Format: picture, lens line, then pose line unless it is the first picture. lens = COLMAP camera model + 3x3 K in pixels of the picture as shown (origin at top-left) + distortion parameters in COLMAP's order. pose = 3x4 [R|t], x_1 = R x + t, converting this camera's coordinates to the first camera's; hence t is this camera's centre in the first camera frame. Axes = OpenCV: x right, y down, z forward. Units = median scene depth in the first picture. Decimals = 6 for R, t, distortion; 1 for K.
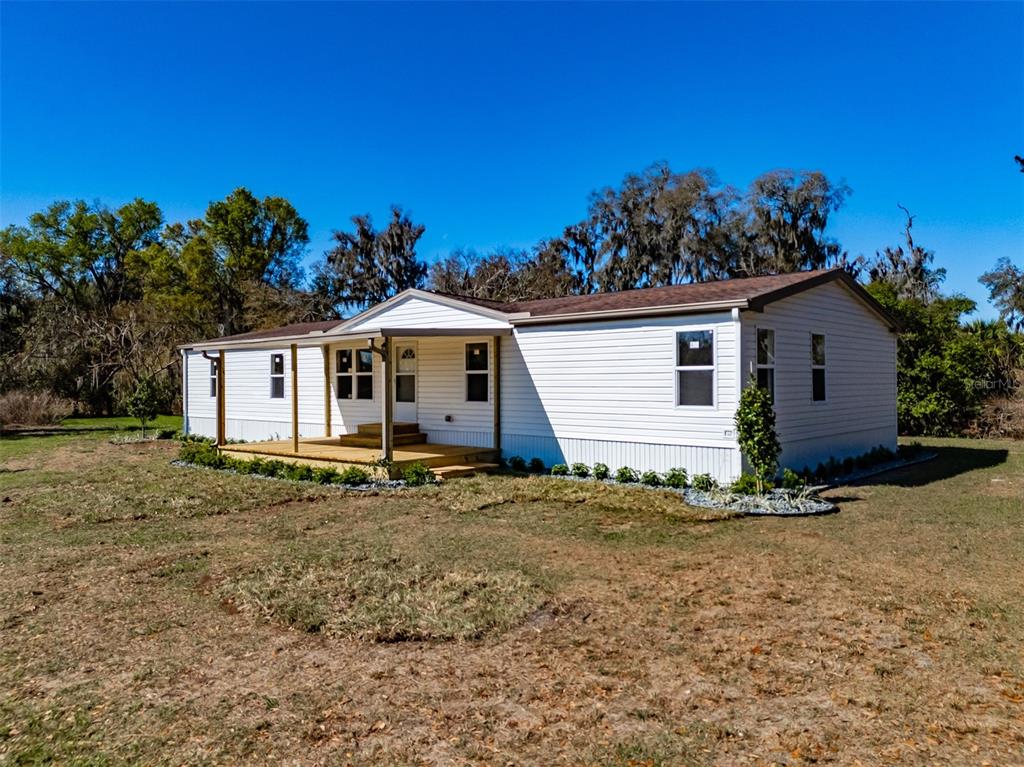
lens RADIAL K [[744.2, 0, 512.0], [0, 744.2, 383.5], [0, 0, 1]] dist [0.074993, -0.054128]
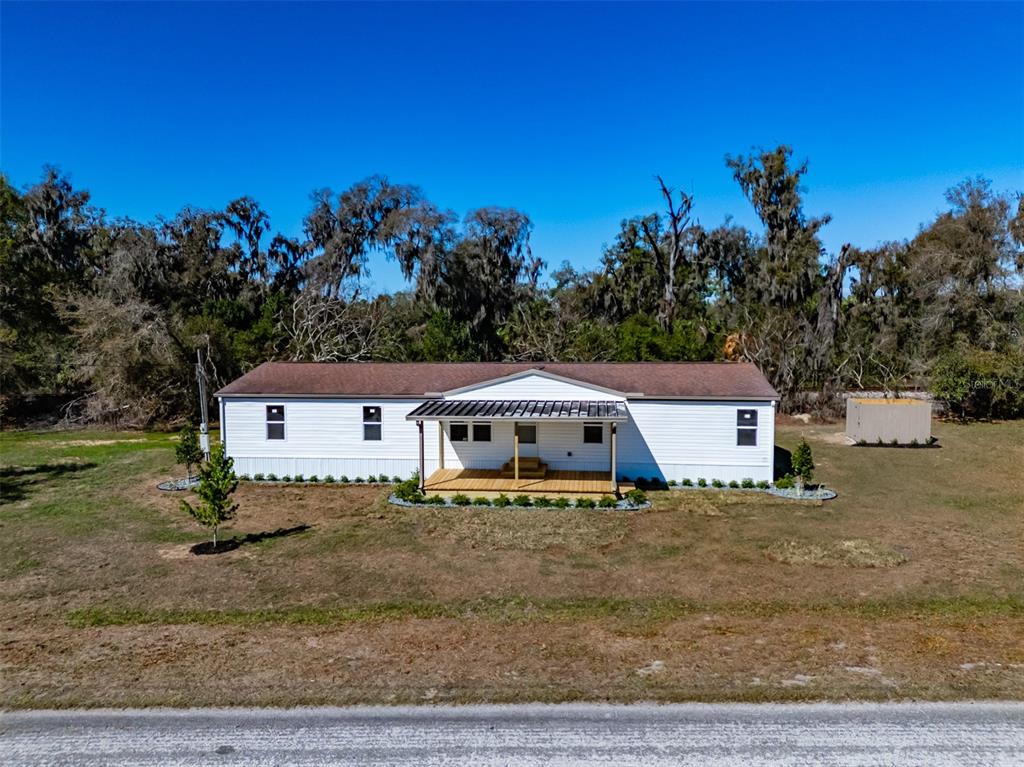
lens RADIAL K [[746.4, 0, 512.0], [0, 746.4, 383.5], [0, 0, 1]] dist [0.085901, -0.081247]
pose [[0.812717, -0.043624, 0.581023, -0.843611], [0.000883, 0.997284, 0.073643, -0.168442], [-0.582658, -0.059338, 0.810548, -0.157642]]
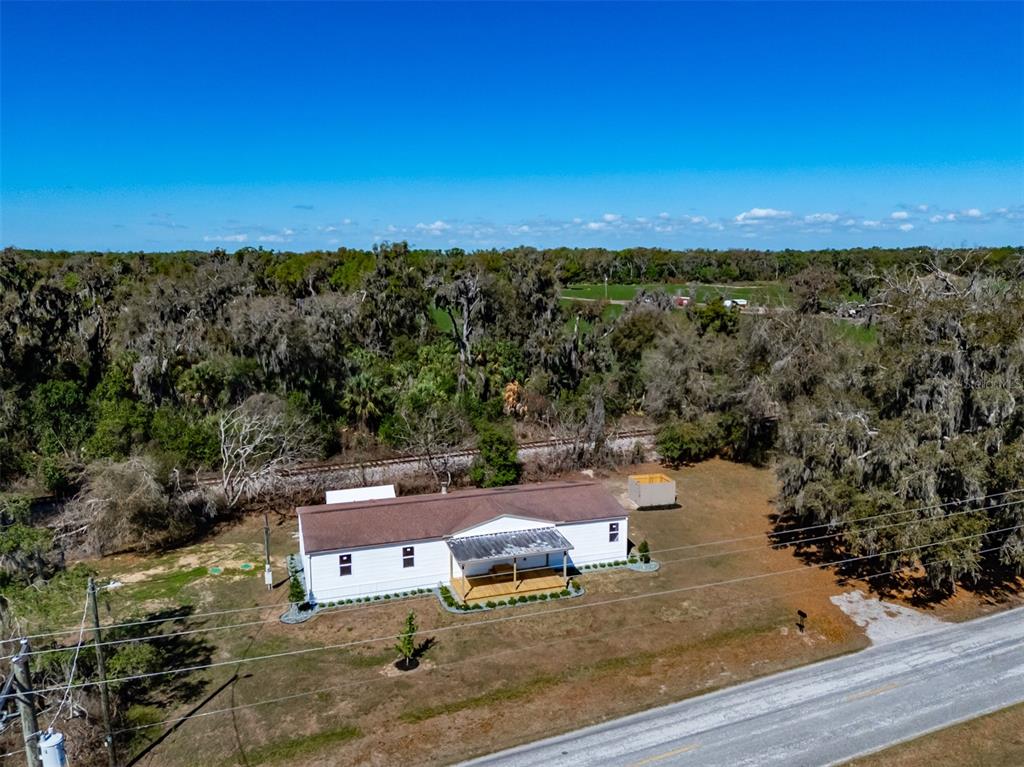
lens RADIAL K [[782.6, 0, 506.6], [0, 782.6, 405.1], [0, 0, 1]] dist [0.093196, -0.106178]
pose [[0.503372, -0.156176, 0.849839, -1.908853], [0.003524, 0.983893, 0.178724, -0.789060], [-0.864063, -0.086970, 0.495814, -0.251689]]
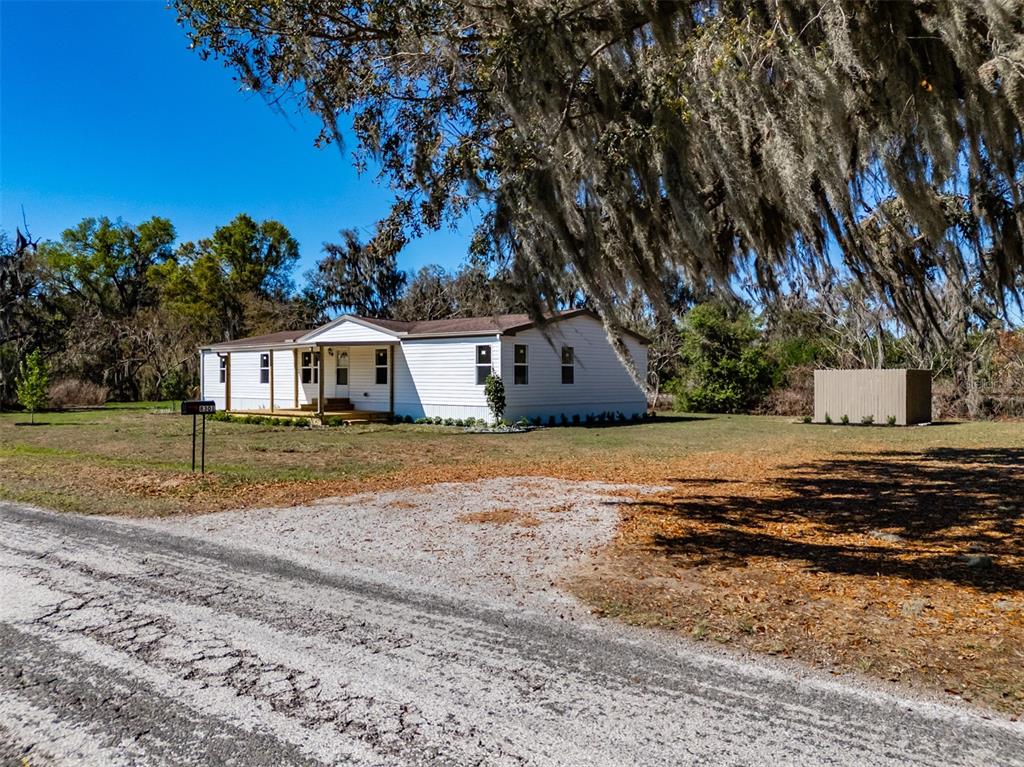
lens RADIAL K [[746.4, 0, 512.0], [0, 746.4, 383.5], [0, 0, 1]] dist [0.085901, -0.081247]
pose [[0.999968, 0.007328, -0.003340, 0.187714], [-0.007317, 0.999968, 0.003281, 0.011304], [0.003364, -0.003256, 0.999989, -0.506978]]
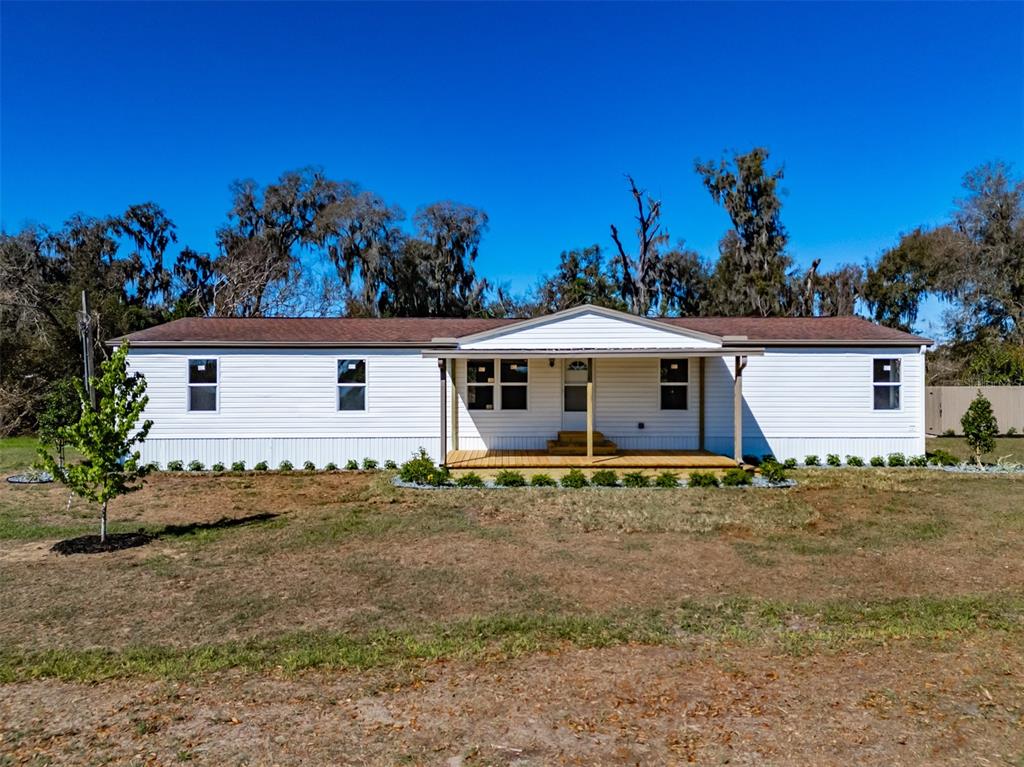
lens RADIAL K [[746.4, 0, 512.0], [0, 746.4, 383.5], [0, 0, 1]] dist [0.085901, -0.081247]
pose [[0.738090, 0.004312, 0.674689, -0.750376], [-0.001142, 0.999986, -0.005142, -0.007451], [-0.674701, 0.003025, 0.738085, 0.235912]]
